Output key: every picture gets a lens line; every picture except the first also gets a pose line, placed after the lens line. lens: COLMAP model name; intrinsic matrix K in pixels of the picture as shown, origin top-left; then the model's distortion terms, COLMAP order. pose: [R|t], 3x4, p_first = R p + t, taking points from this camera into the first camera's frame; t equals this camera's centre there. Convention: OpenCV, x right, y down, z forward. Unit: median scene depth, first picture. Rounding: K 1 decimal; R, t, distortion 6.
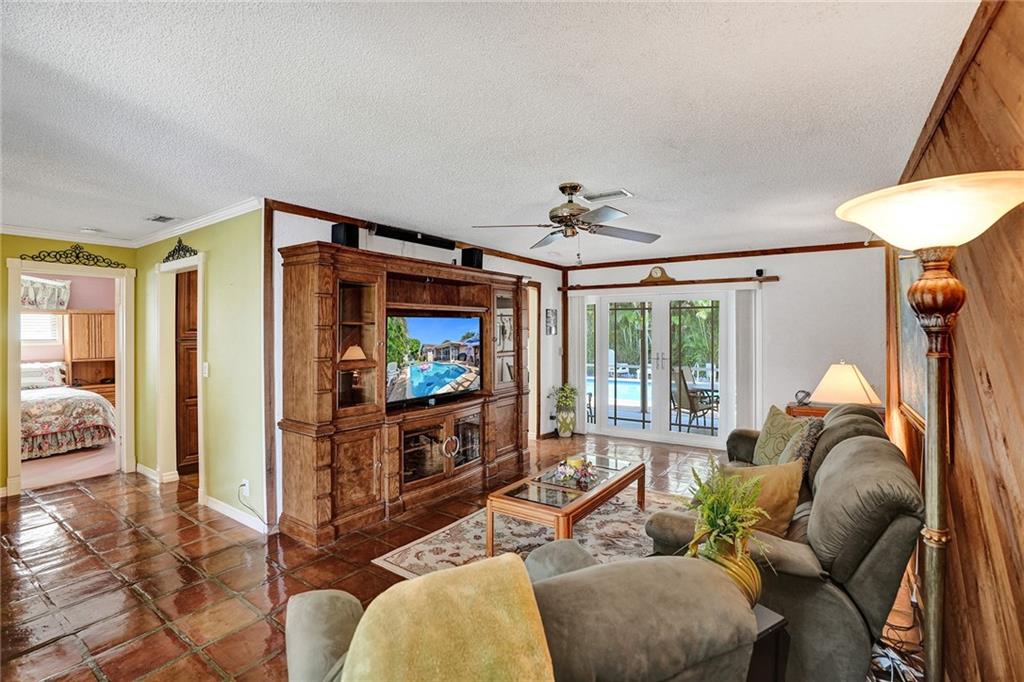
lens RADIAL K [[472.5, 0, 512.0], [0, 472.5, 341.0], [0, 0, 1]] dist [-0.000741, -0.000158]
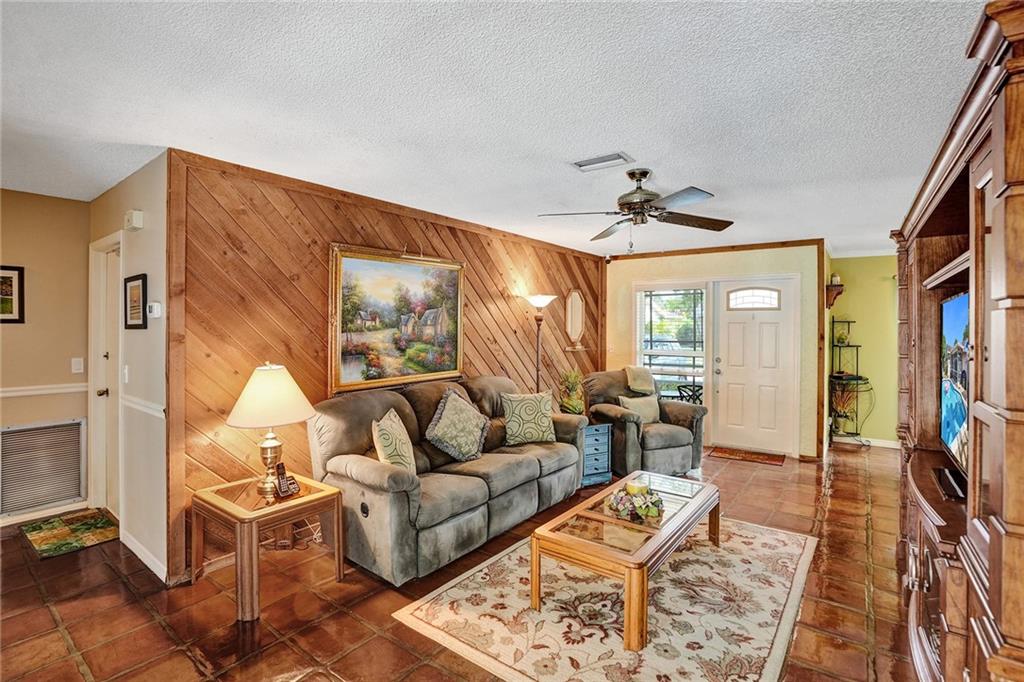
lens RADIAL K [[483.8, 0, 508.8], [0, 483.8, 326.0], [0, 0, 1]] dist [-0.049820, 0.000183]
pose [[-0.999285, -0.001060, 0.037782, 0.337501], [-0.000149, 0.999709, 0.024110, -0.039778], [-0.037797, 0.024087, -0.998995, 1.911284]]
